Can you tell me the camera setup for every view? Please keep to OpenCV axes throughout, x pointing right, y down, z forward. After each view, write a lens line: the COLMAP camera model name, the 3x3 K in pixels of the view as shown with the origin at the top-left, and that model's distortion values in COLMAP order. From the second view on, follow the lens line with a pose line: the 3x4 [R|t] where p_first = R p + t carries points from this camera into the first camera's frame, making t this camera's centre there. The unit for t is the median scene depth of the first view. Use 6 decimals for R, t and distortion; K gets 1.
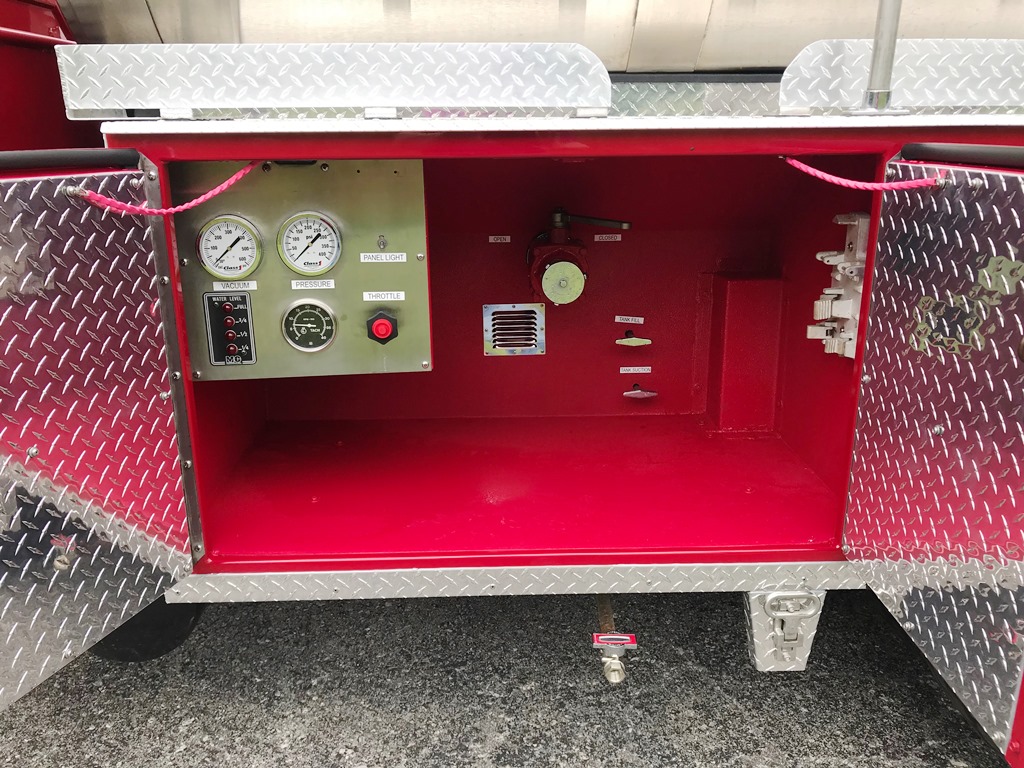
lens RADIAL K [[854.4, 0, 507.6], [0, 854.4, 383.1], [0, 0, 1]] dist [0.014815, -0.009688]
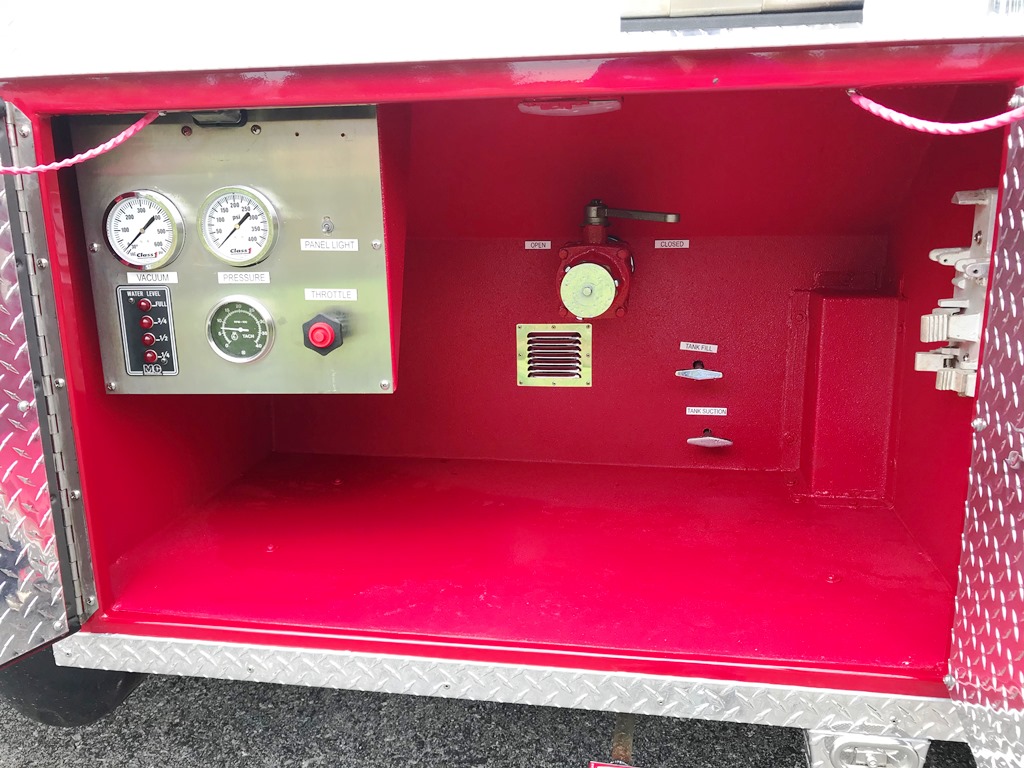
lens RADIAL K [[854.4, 0, 510.2], [0, 854.4, 382.1], [0, 0, 1]] dist [0.014815, -0.009688]
pose [[0.982719, 0.036593, -0.181451, 0.157986], [-0.046960, 0.997481, -0.053170, 0.011858], [0.179048, 0.060772, 0.981962, 0.256020]]
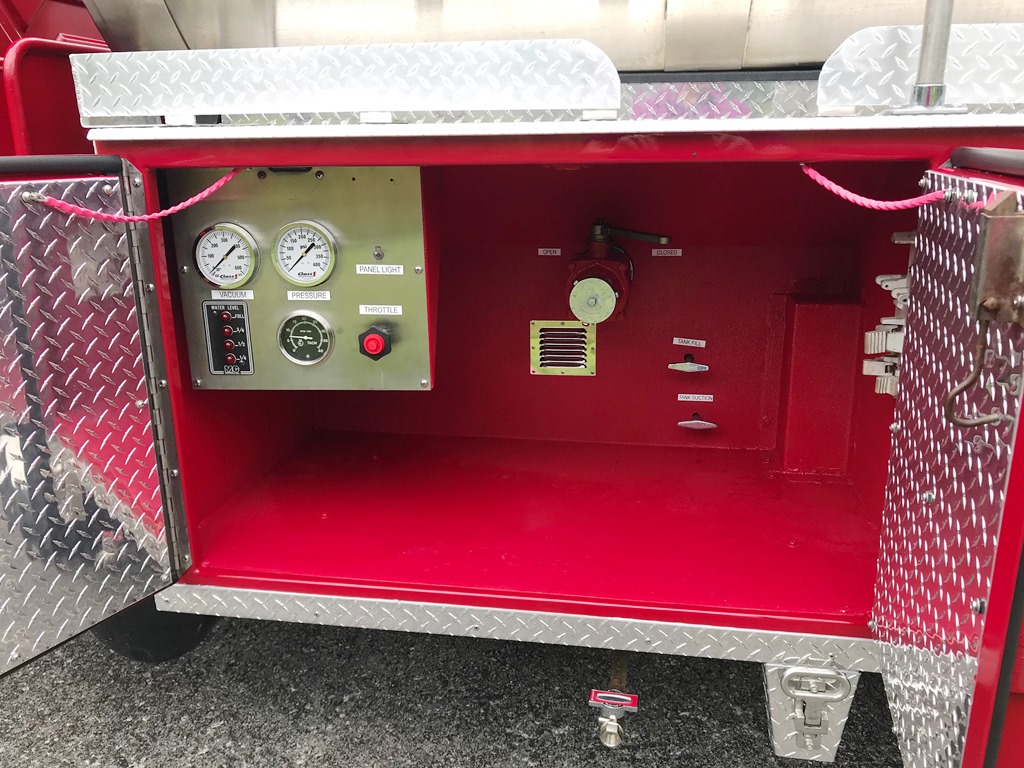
lens RADIAL K [[854.4, 0, 509.5], [0, 854.4, 381.1], [0, 0, 1]] dist [0.014815, -0.009688]
pose [[0.981281, 0.048669, -0.186330, 0.172259], [-0.050981, 0.998670, -0.007633, -0.022218], [0.185711, 0.016990, 0.982458, 0.091007]]
